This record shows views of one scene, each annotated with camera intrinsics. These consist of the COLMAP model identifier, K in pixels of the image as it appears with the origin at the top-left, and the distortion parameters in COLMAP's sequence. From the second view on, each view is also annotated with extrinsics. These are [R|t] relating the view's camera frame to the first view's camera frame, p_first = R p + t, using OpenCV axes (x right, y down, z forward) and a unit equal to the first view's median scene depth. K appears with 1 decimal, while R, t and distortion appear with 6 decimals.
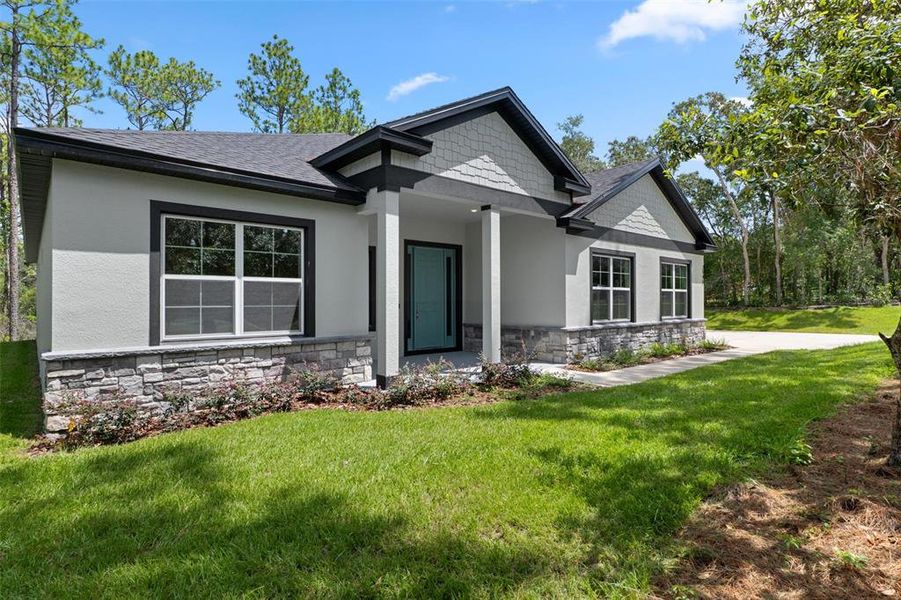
lens RADIAL K [[484.3, 0, 450.5], [0, 484.3, 300.0], [0, 0, 1]] dist [-0.001302, -0.000121]
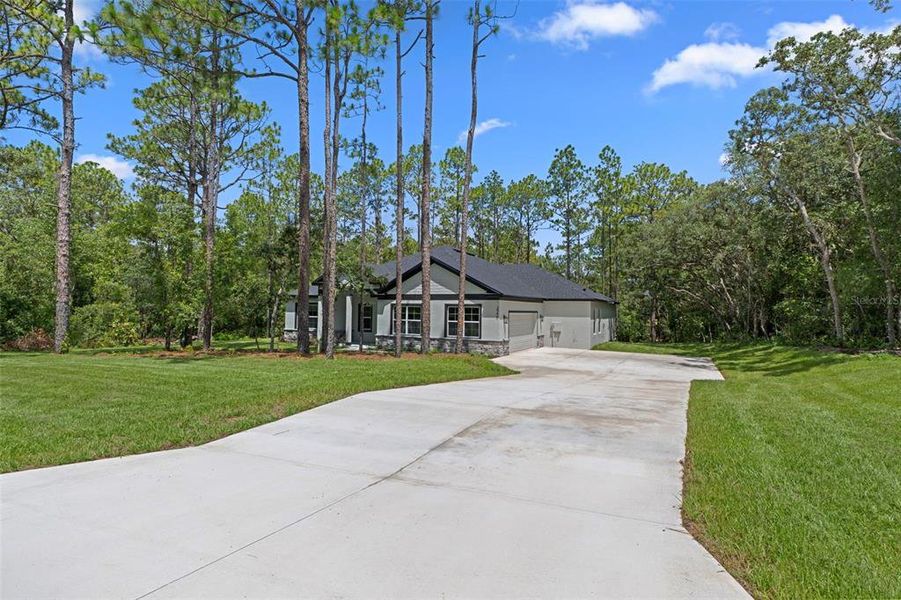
lens RADIAL K [[446.0, 0, 450.5], [0, 446.0, 300.0], [0, 0, 1]] dist [-0.000785, 0.000164]
pose [[0.337515, -0.005626, -0.941303, 2.313687], [-0.006250, 0.999947, -0.008217, -0.099307], [0.941299, 0.008657, 0.337462, 0.465099]]
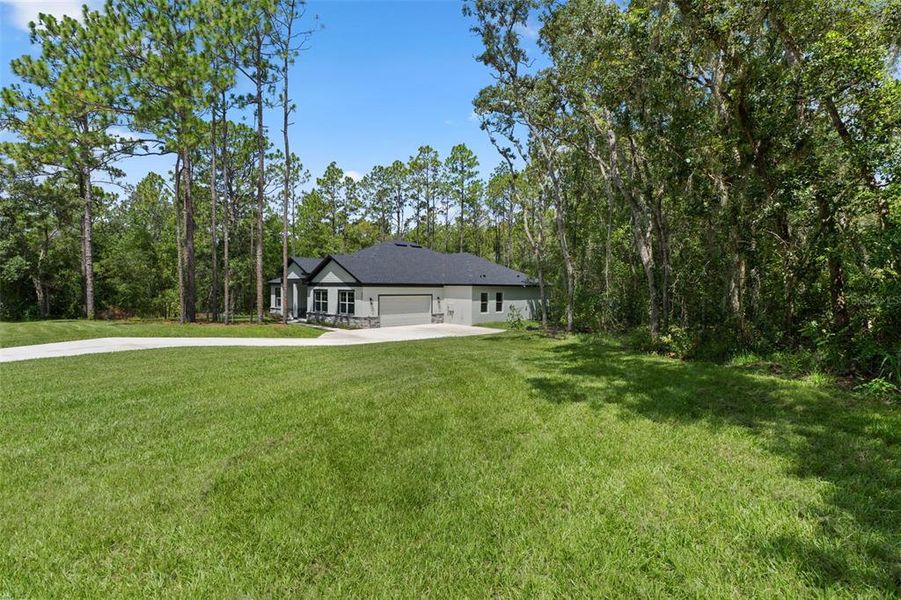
lens RADIAL K [[446.0, 0, 450.5], [0, 446.0, 300.0], [0, 0, 1]] dist [-0.000785, 0.000164]
pose [[0.070881, 0.040968, -0.996643, 3.162571], [0.001663, 0.999150, 0.041189, -0.144395], [0.997483, -0.004577, 0.070752, 1.578221]]
